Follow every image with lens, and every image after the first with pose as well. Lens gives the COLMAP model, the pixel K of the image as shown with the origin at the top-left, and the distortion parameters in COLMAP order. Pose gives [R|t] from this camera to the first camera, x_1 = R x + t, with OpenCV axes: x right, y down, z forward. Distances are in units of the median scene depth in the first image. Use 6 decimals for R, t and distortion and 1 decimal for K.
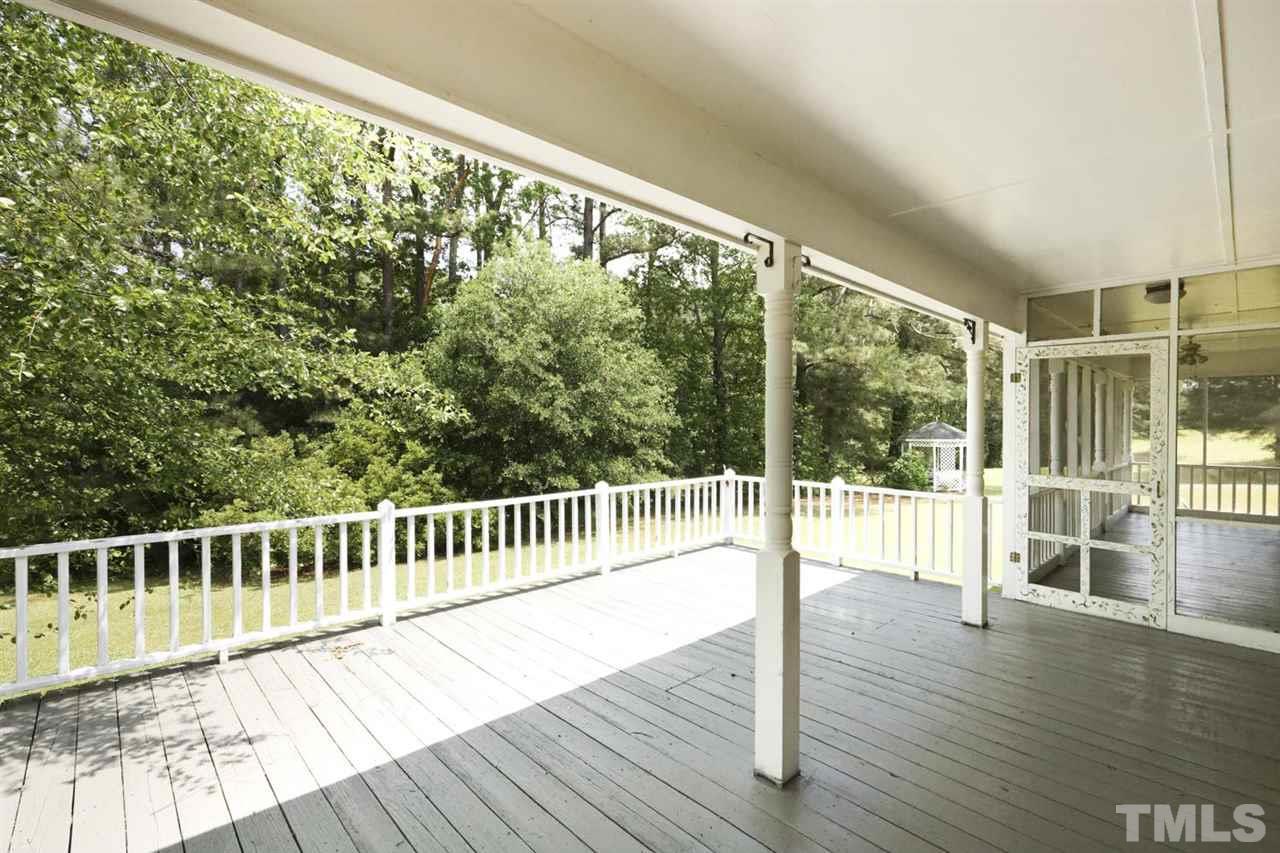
lens RADIAL K [[573.5, 0, 646.0], [0, 573.5, 430.0], [0, 0, 1]] dist [0.001299, 0.000385]
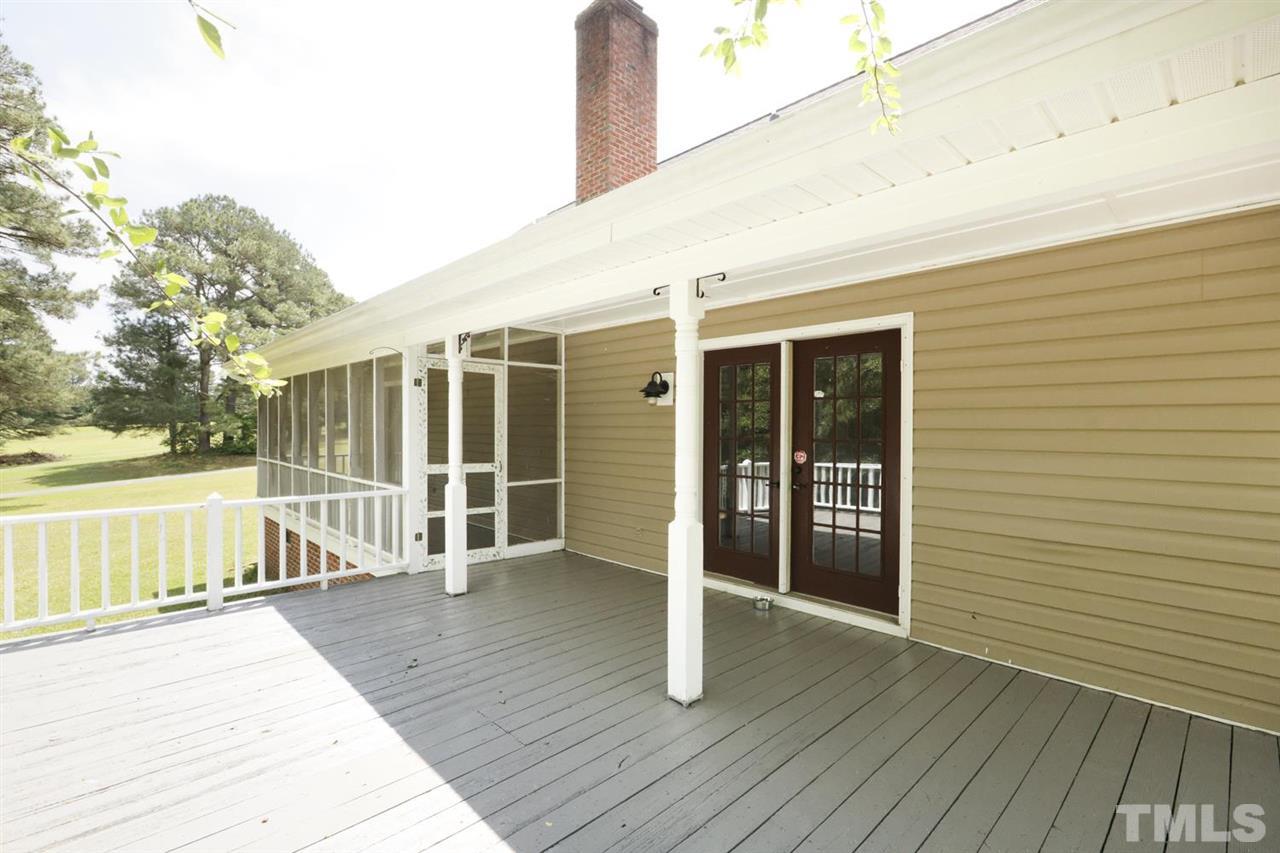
lens RADIAL K [[581.7, 0, 632.8], [0, 581.7, 422.9], [0, 0, 1]] dist [0.000413, 0.000082]
pose [[0.001714, 0.000853, 0.999998, -0.157765], [0.008031, 0.999967, -0.000867, -0.001154], [-0.999966, 0.008033, 0.001707, 0.165988]]
